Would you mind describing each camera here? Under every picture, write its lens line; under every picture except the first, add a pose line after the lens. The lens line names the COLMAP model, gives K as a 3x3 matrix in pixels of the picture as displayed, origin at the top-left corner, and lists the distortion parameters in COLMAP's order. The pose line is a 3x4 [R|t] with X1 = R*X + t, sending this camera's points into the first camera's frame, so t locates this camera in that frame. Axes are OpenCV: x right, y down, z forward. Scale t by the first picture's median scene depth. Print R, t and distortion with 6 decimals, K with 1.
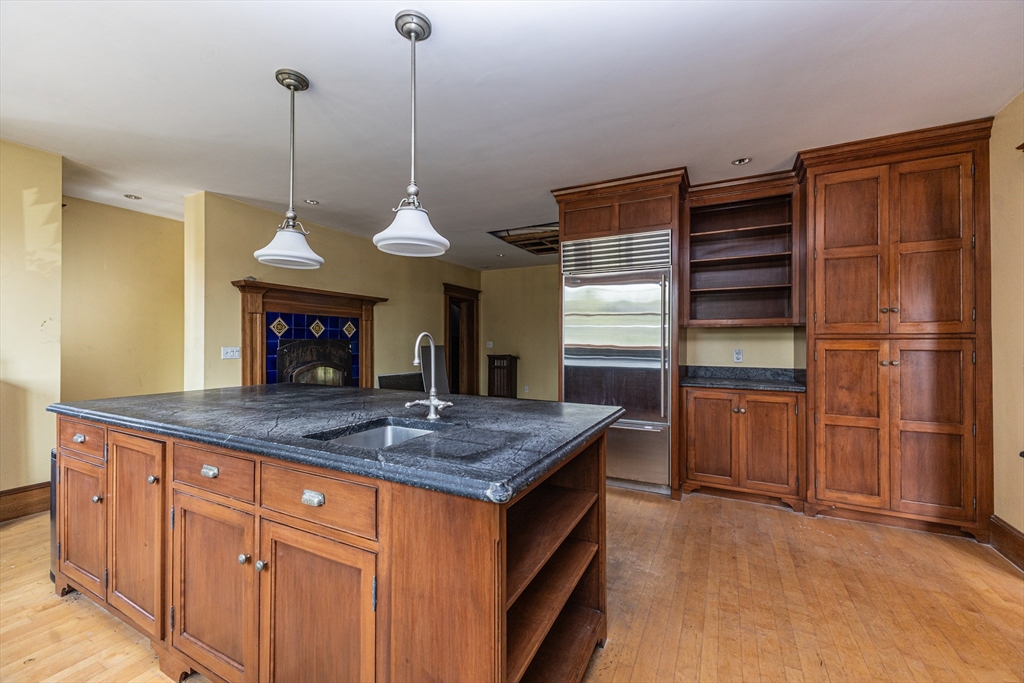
lens RADIAL K [[417.0, 0, 510.0], [0, 417.0, 342.2], [0, 0, 1]] dist [0.008457, -0.003048]
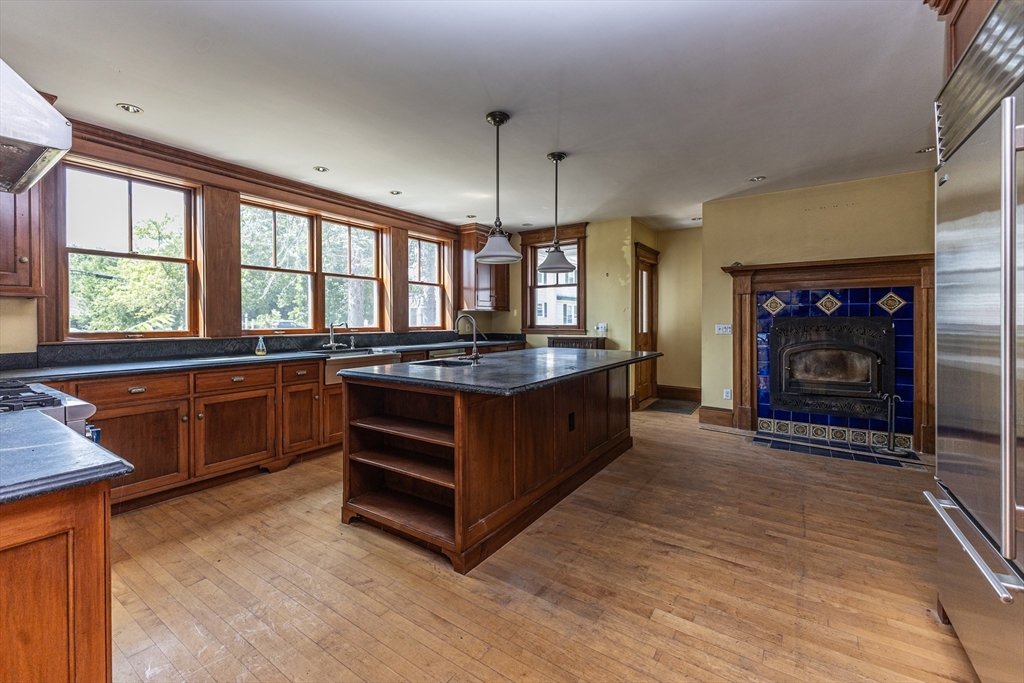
lens RADIAL K [[417.0, 0, 510.0], [0, 417.0, 342.2], [0, 0, 1]] dist [0.008457, -0.003048]
pose [[-0.121180, 0.043695, -0.991668, 0.540804], [-0.002018, 0.999018, 0.044265, 0.009503], [0.992629, 0.007365, -0.120973, 0.485958]]
